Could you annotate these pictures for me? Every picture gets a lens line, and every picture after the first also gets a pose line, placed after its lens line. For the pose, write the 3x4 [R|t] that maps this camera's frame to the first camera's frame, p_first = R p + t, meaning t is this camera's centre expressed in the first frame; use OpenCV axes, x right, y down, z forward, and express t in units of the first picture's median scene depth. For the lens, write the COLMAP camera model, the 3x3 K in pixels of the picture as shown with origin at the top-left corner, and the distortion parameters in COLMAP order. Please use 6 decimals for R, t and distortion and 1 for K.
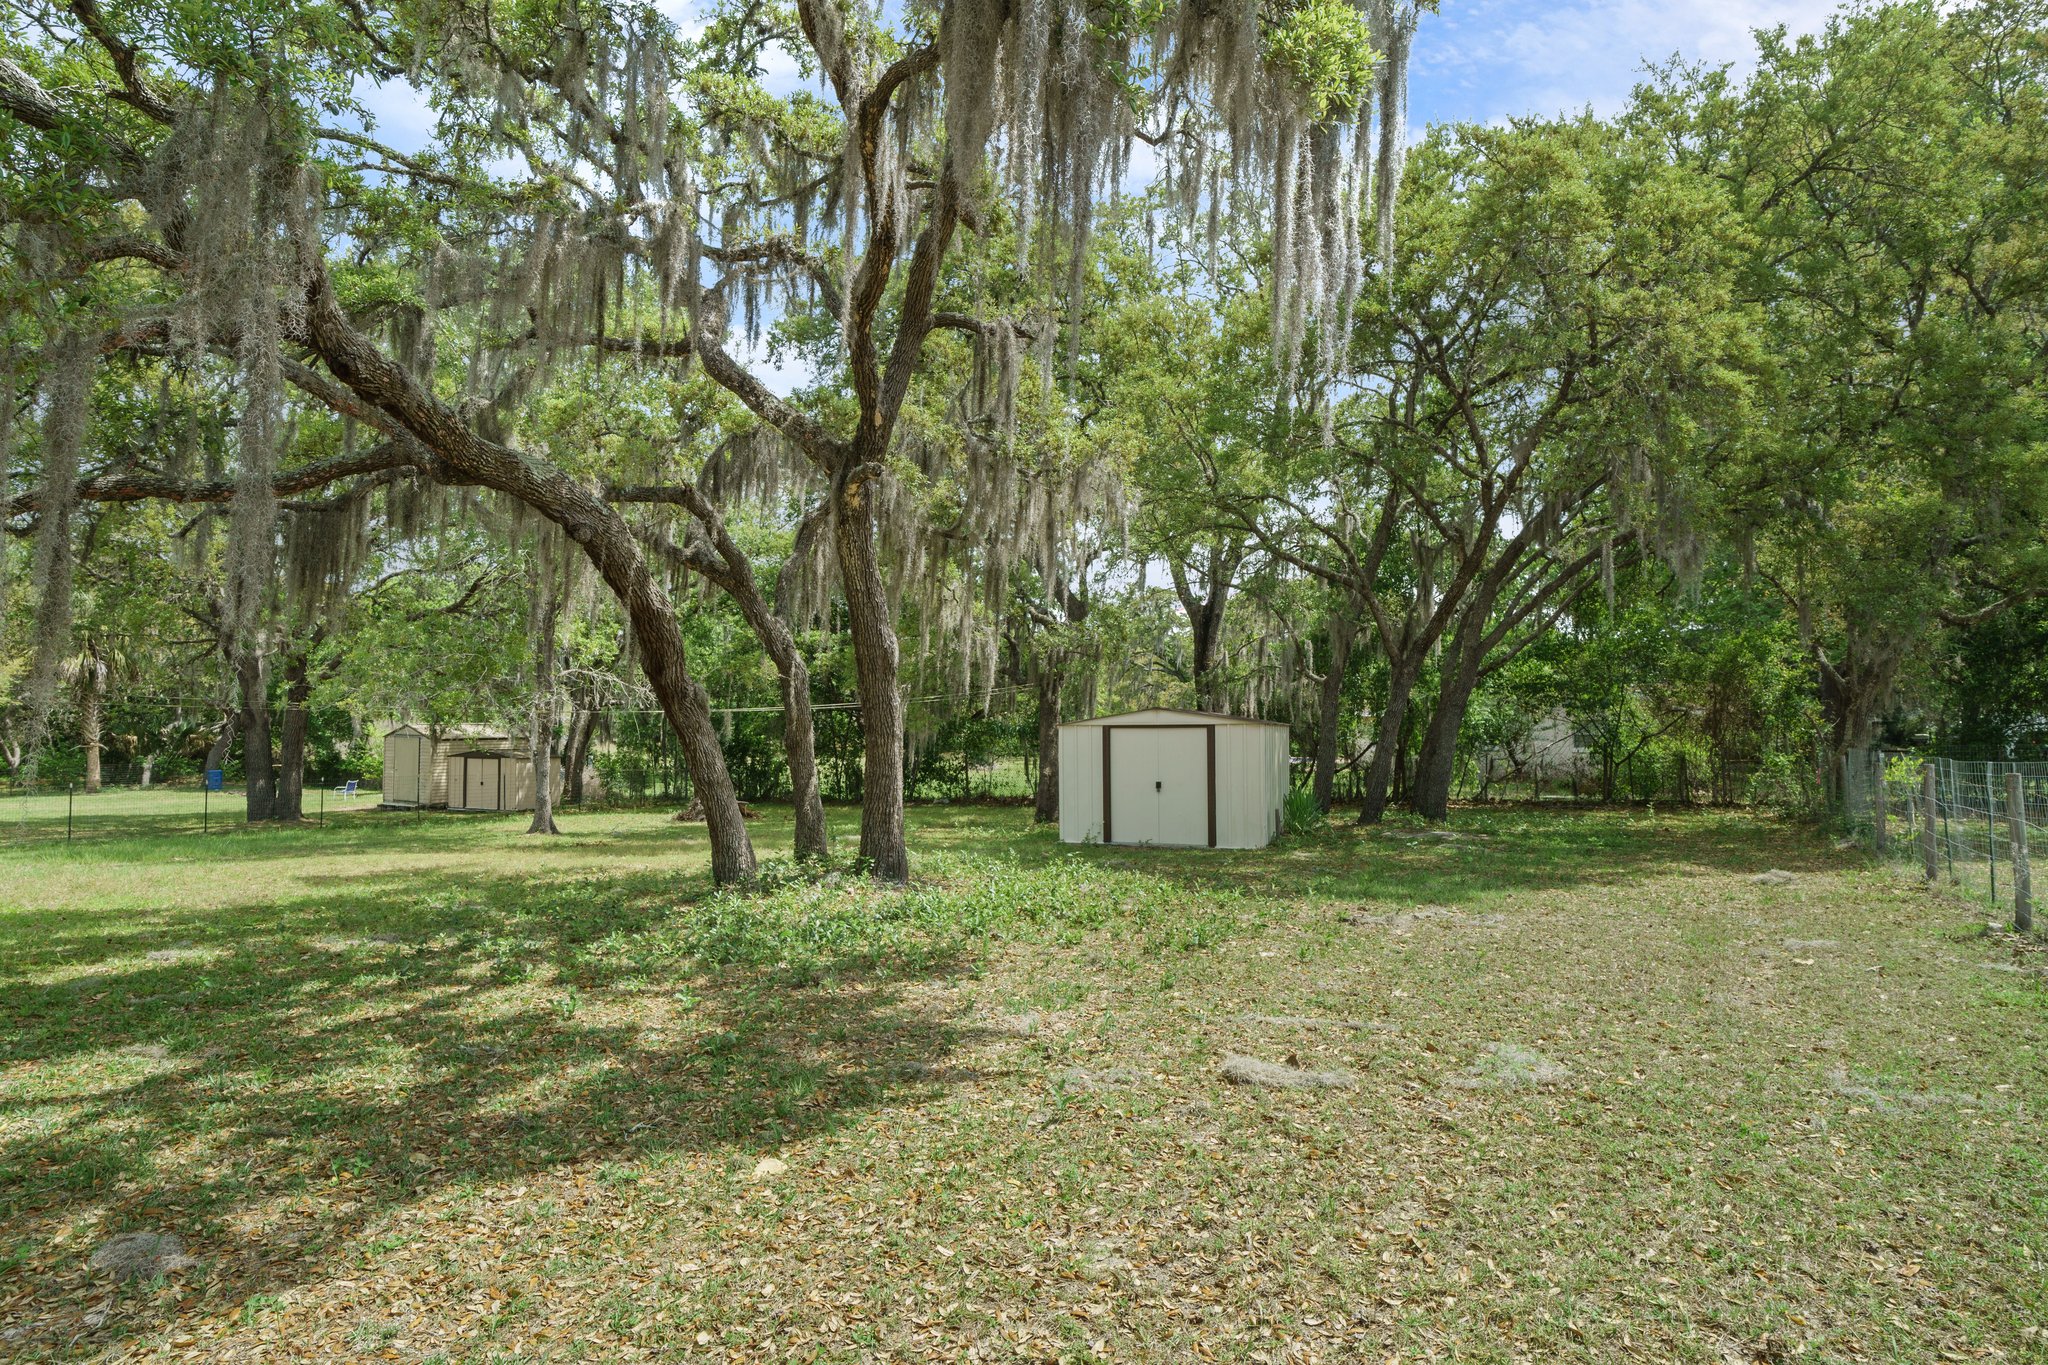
lens RADIAL K [[1070.2, 0, 1025.6], [0, 1070.2, 695.6], [0, 0, 1]] dist [-0.000668, -0.000087]
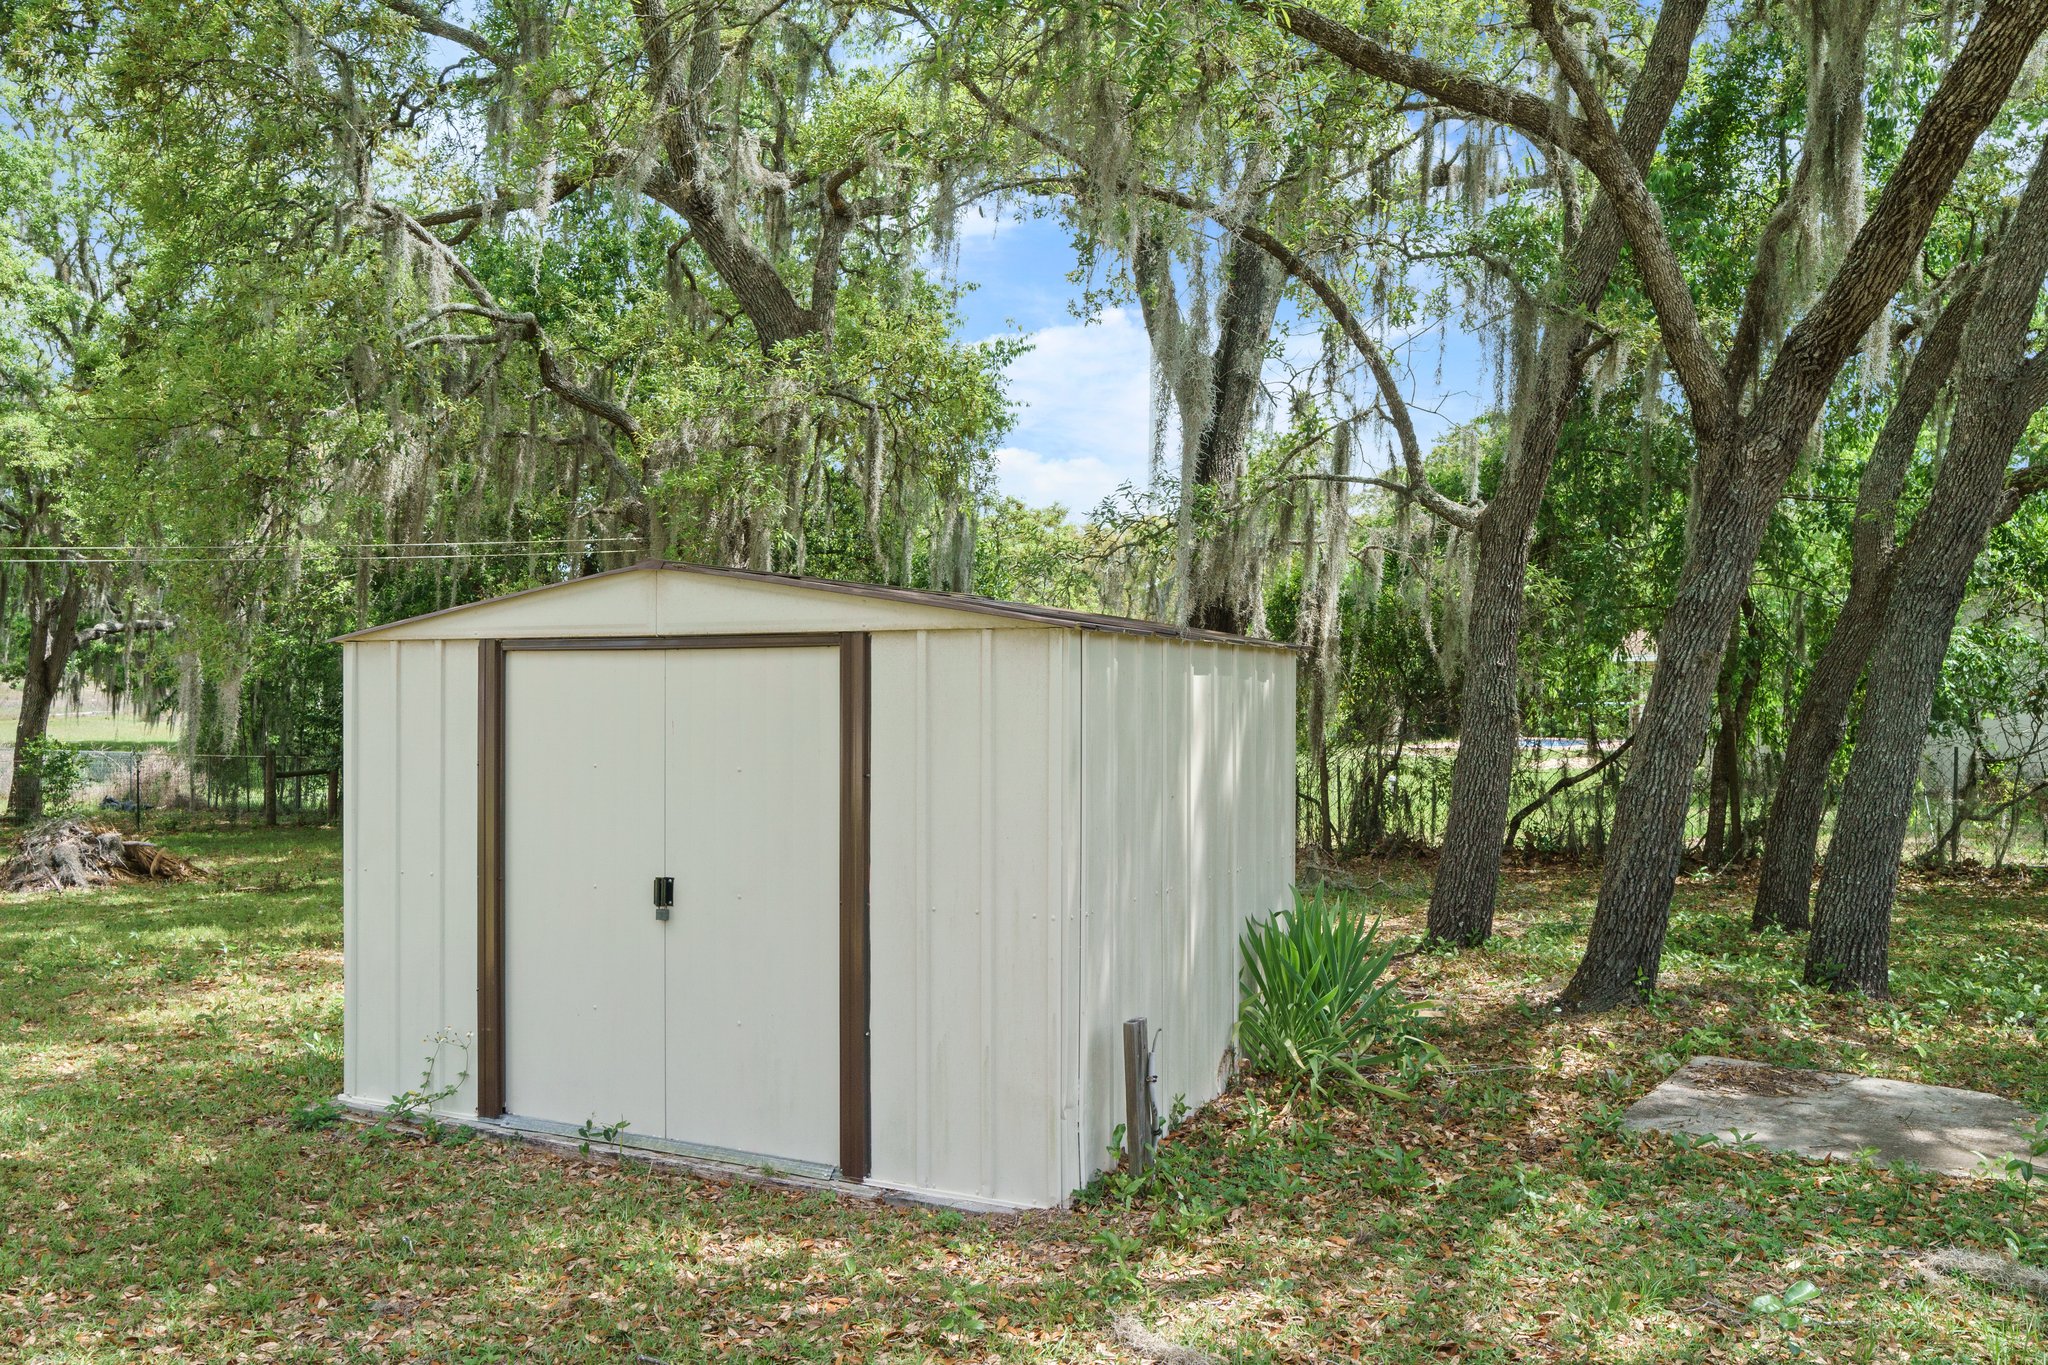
lens RADIAL K [[1588.0, 0, 1023.1], [0, 1588.0, 675.2], [0, 0, 1]] dist [0.003822, 0.001416]
pose [[0.996937, 0.001903, -0.078180, 0.225527], [-0.000132, 0.999743, 0.022658, 0.027618], [0.078203, -0.022578, 0.996682, 0.646646]]
